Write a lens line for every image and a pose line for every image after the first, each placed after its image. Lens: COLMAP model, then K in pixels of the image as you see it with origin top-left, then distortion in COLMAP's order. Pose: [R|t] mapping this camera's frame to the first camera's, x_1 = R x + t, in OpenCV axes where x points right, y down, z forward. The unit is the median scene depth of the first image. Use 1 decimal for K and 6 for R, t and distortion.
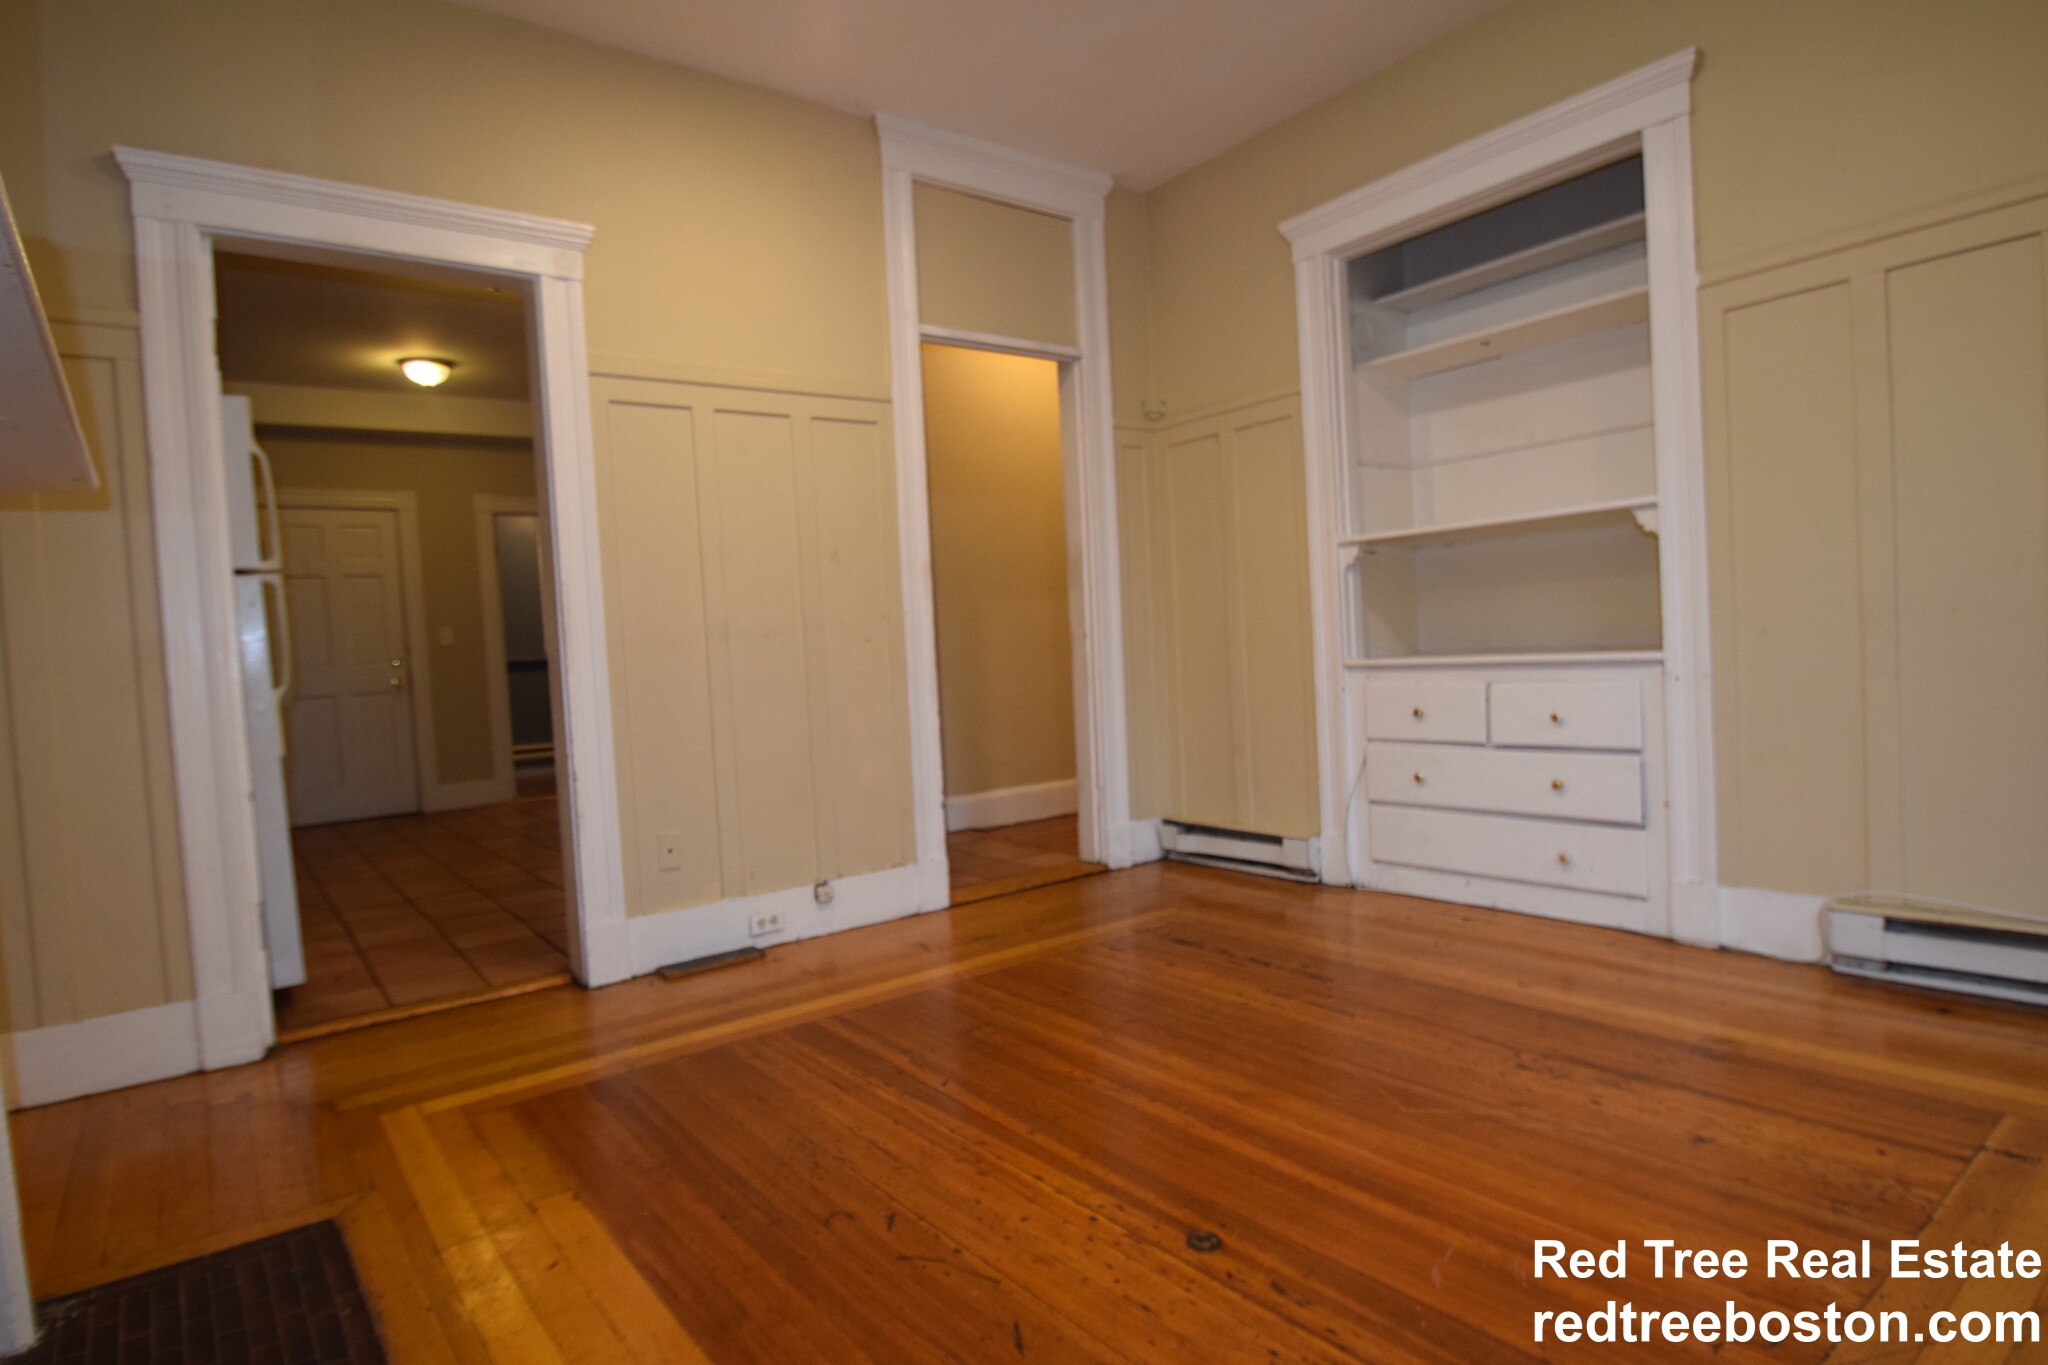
lens RADIAL K [[1110.0, 0, 1024.0], [0, 1110.0, 682.5], [0, 0, 1]] dist [0.000041, -0.000422]
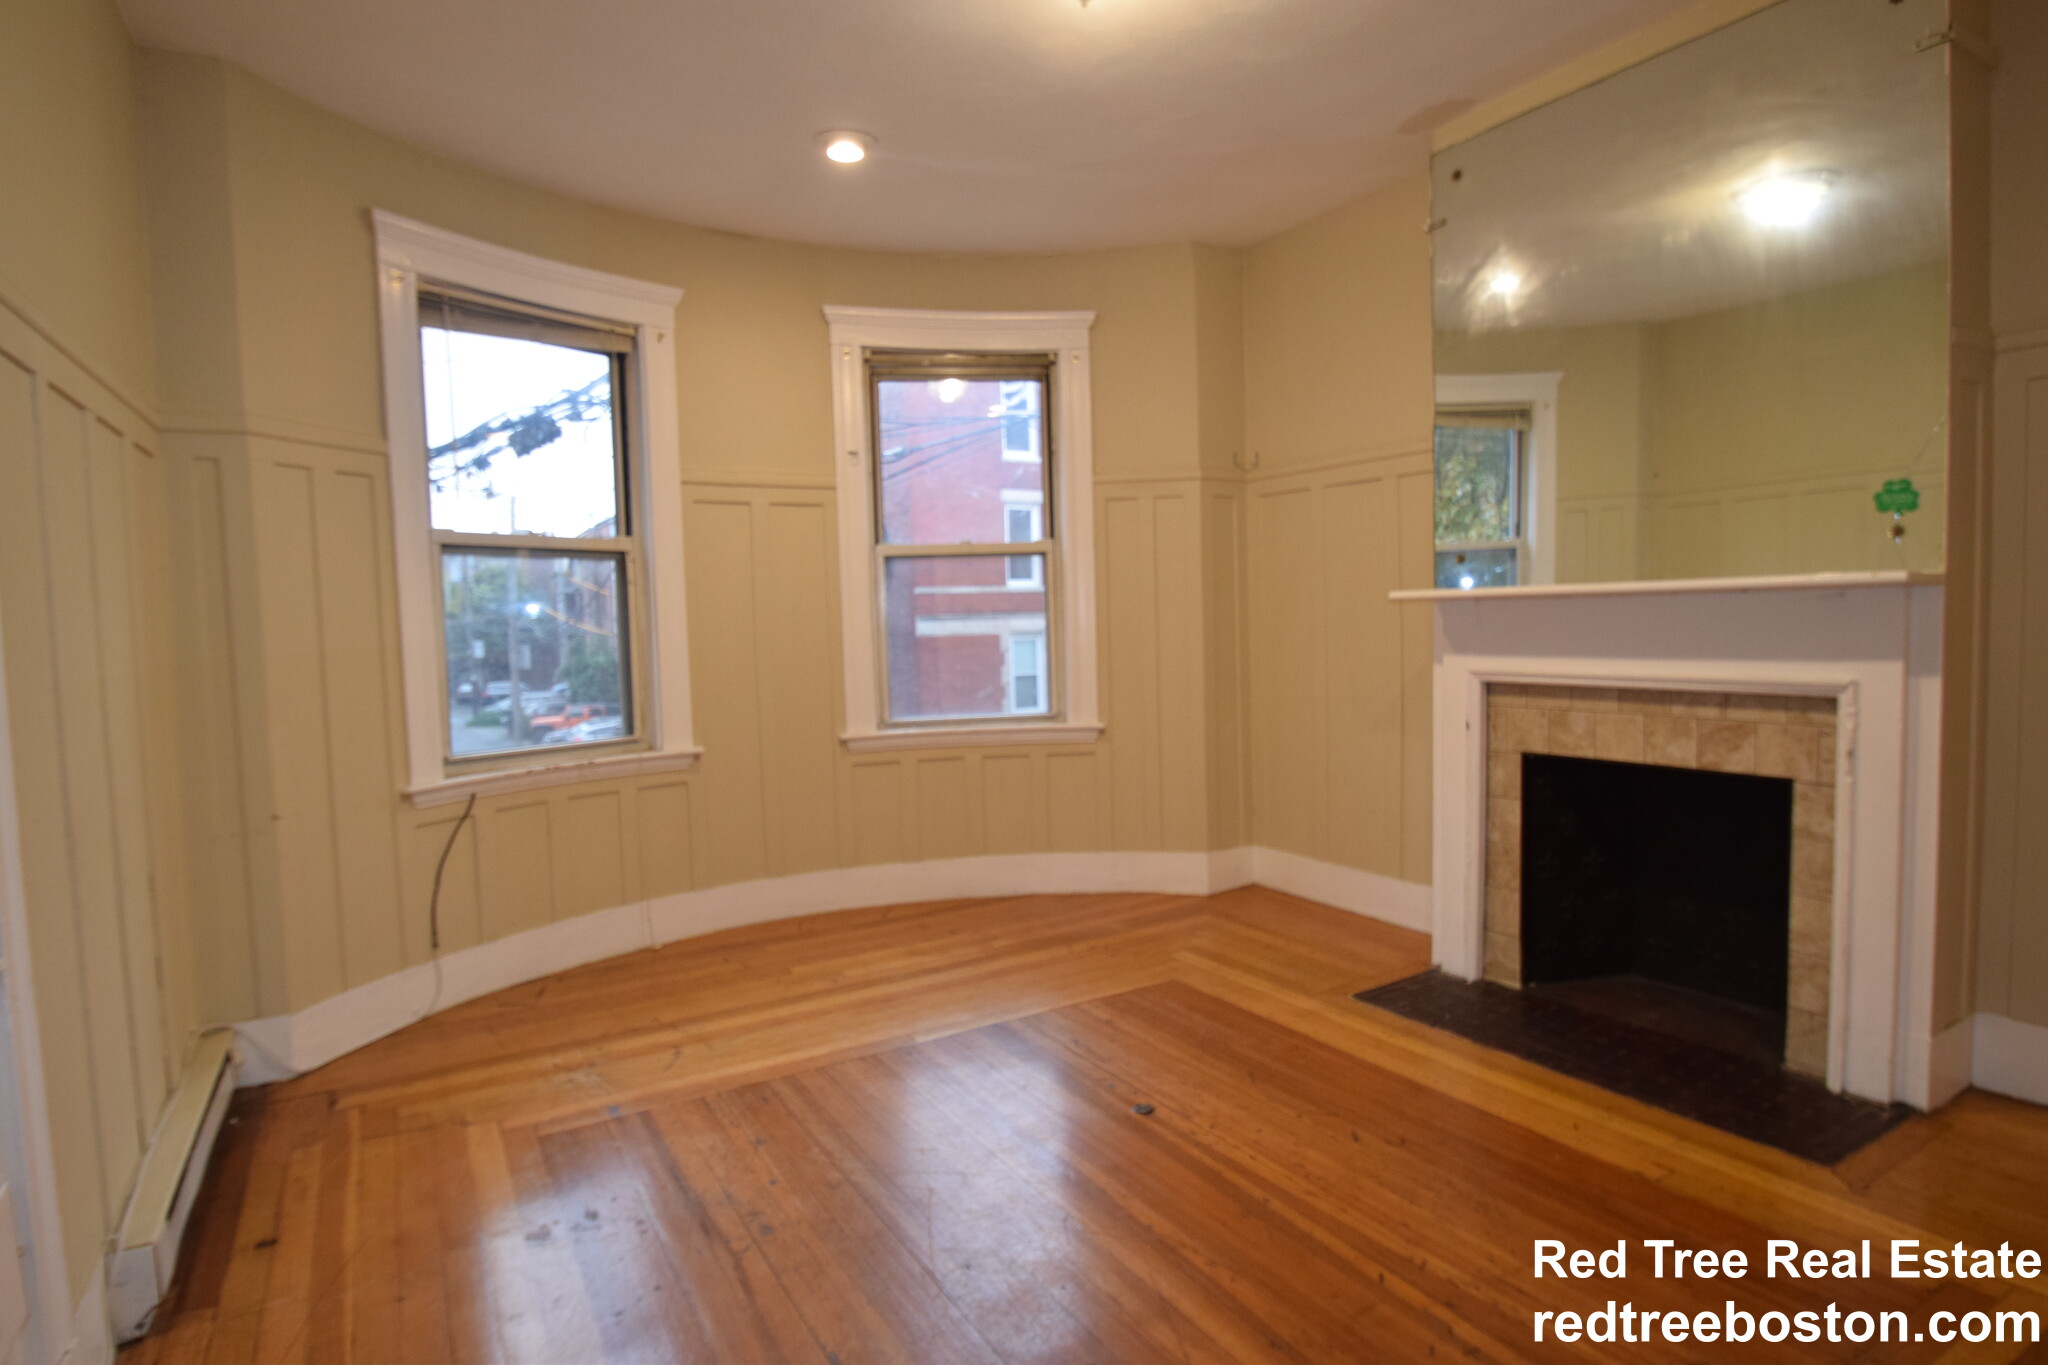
lens RADIAL K [[1110.0, 0, 1024.0], [0, 1110.0, 682.5], [0, 0, 1]] dist [0.000041, -0.000422]
pose [[-0.989560, 0.070398, 0.125757, 0.075388], [0.081559, 0.992958, 0.085920, -0.235305], [-0.118823, 0.095279, -0.988333, 2.213088]]
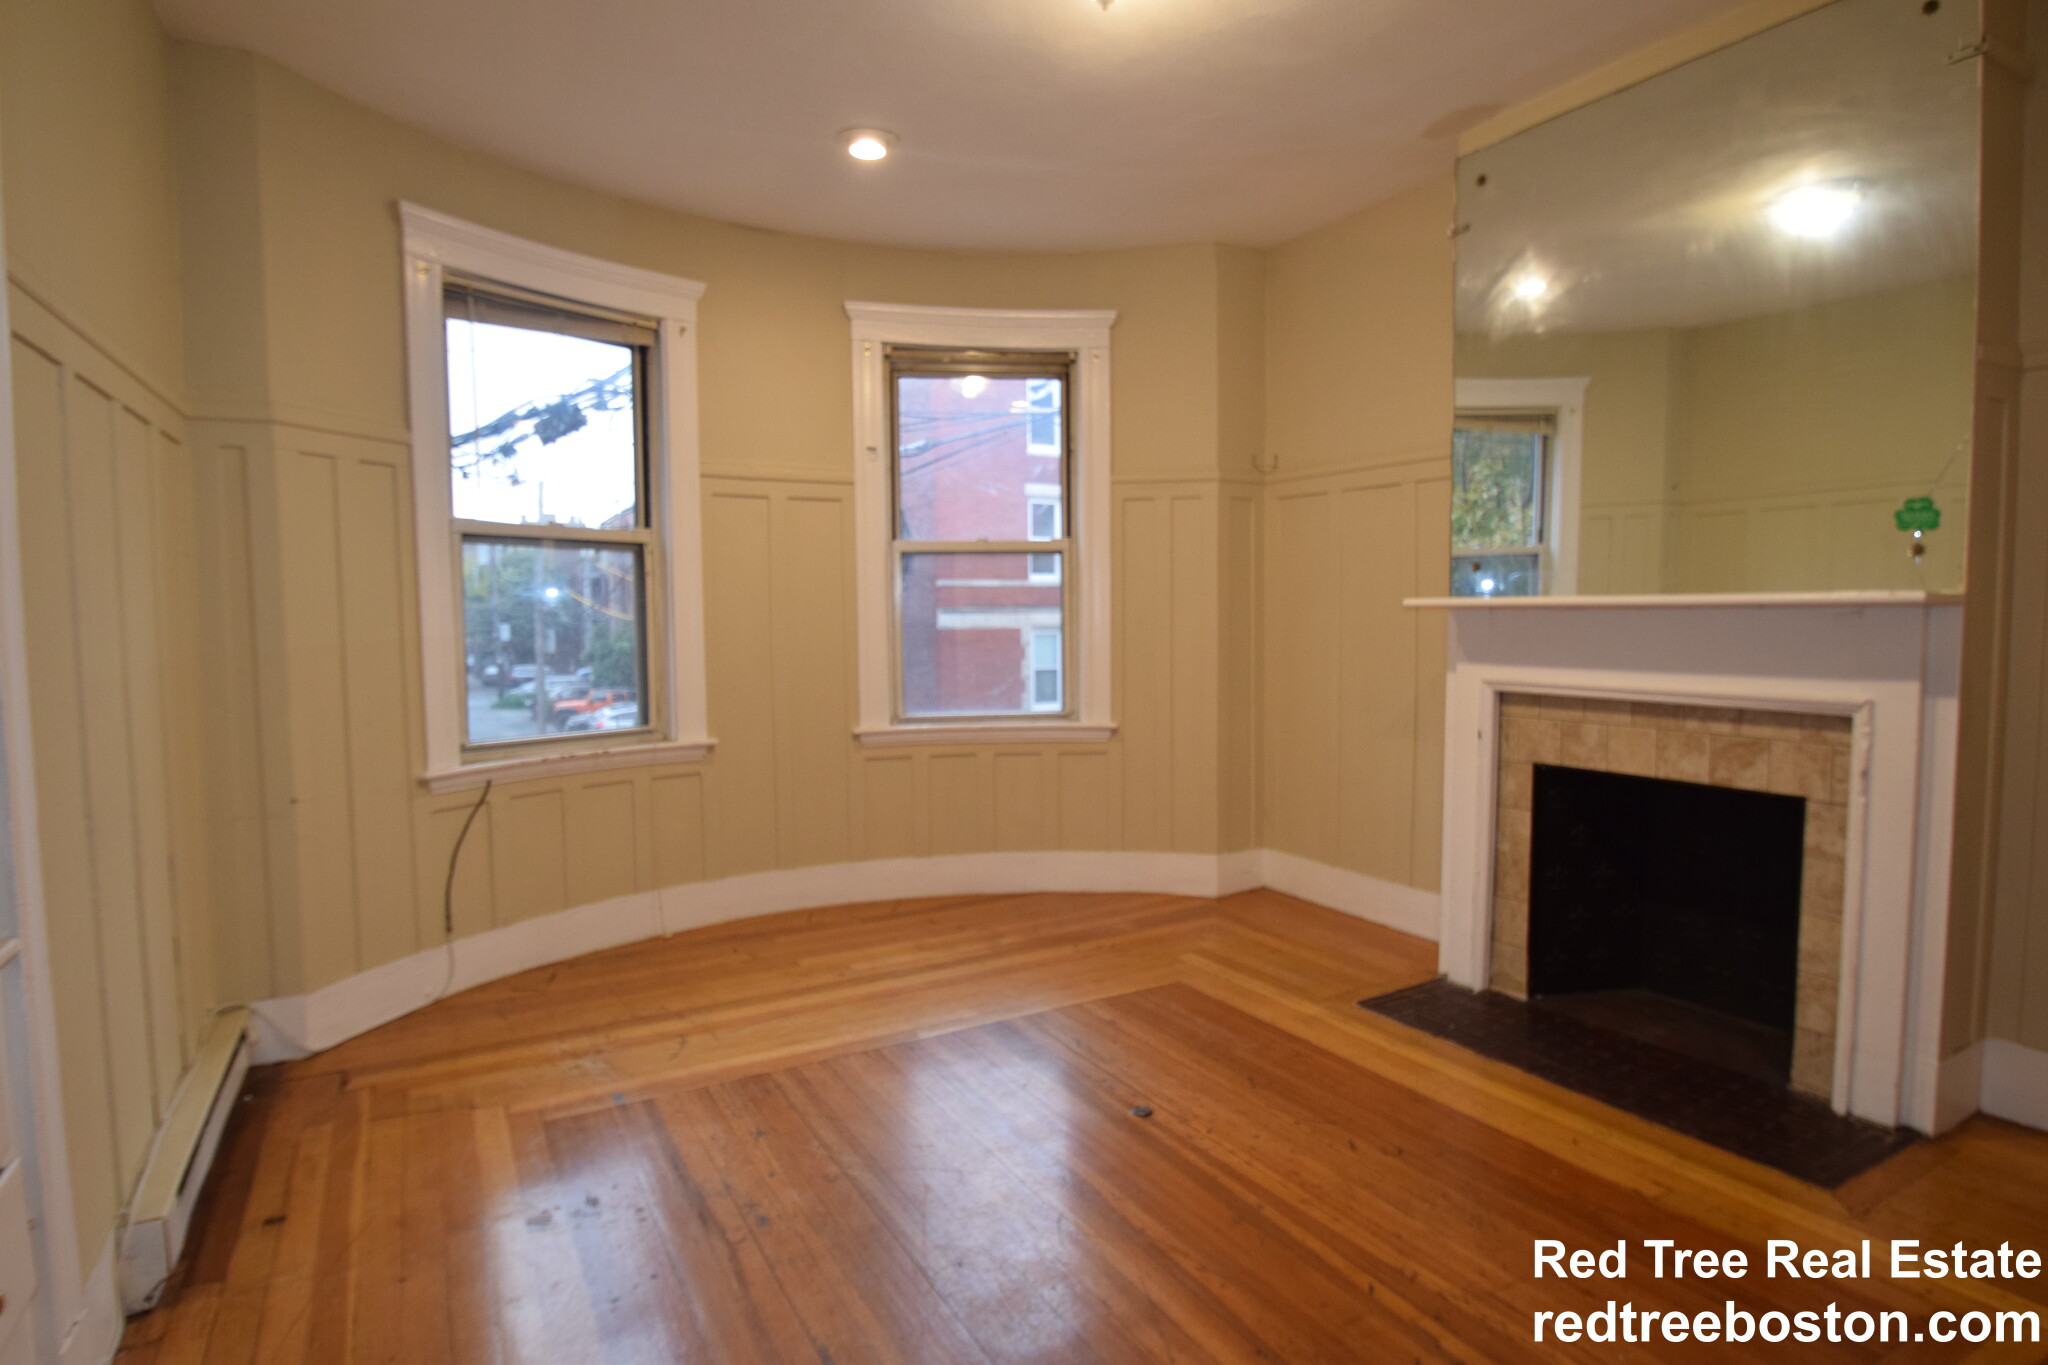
lens RADIAL K [[1110.0, 0, 1024.0], [0, 1110.0, 682.5], [0, 0, 1]] dist [0.000041, -0.000422]
pose [[-0.988244, 0.049145, 0.144772, 0.057405], [0.062667, 0.993935, 0.090369, -0.244682], [-0.139452, 0.098379, -0.985330, 2.214674]]
